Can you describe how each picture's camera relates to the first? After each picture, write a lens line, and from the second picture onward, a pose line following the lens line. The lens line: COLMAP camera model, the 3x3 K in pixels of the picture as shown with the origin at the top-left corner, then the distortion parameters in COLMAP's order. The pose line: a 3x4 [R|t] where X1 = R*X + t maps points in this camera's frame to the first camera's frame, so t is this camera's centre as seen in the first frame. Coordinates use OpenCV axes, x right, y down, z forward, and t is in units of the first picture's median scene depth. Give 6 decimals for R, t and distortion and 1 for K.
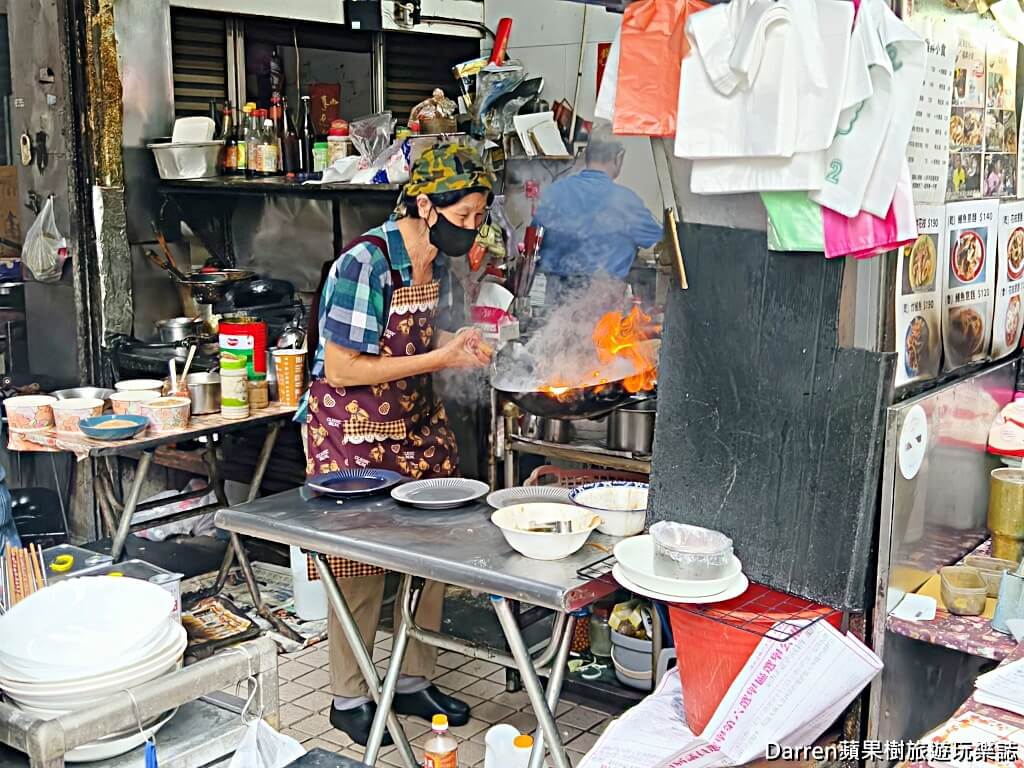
lens RADIAL K [[1422.1, 0, 512.0], [0, 1422.1, 384.0], [0, 0, 1]] dist [0.254194, -1.165798]
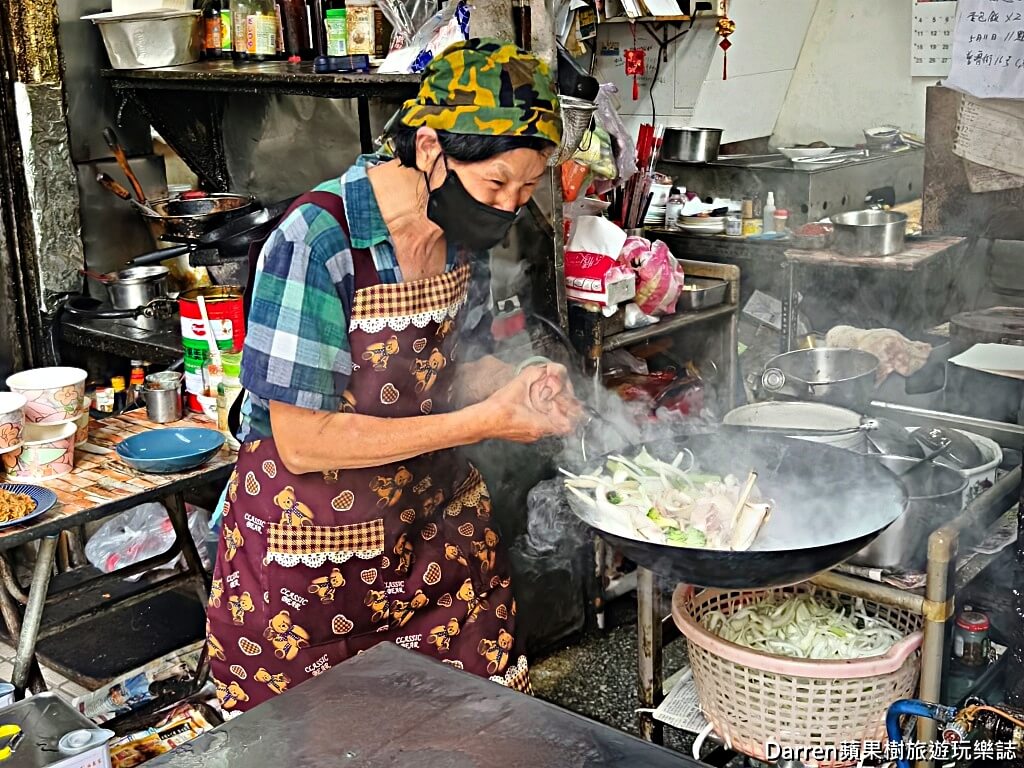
lens RADIAL K [[1422.1, 0, 512.0], [0, 1422.1, 384.0], [0, 0, 1]] dist [0.254194, -1.165798]
pose [[0.992764, 0.011776, -0.119502, 0.028247], [-0.001137, 0.996057, 0.088706, -0.054318], [0.120075, -0.087928, 0.988863, 0.333303]]
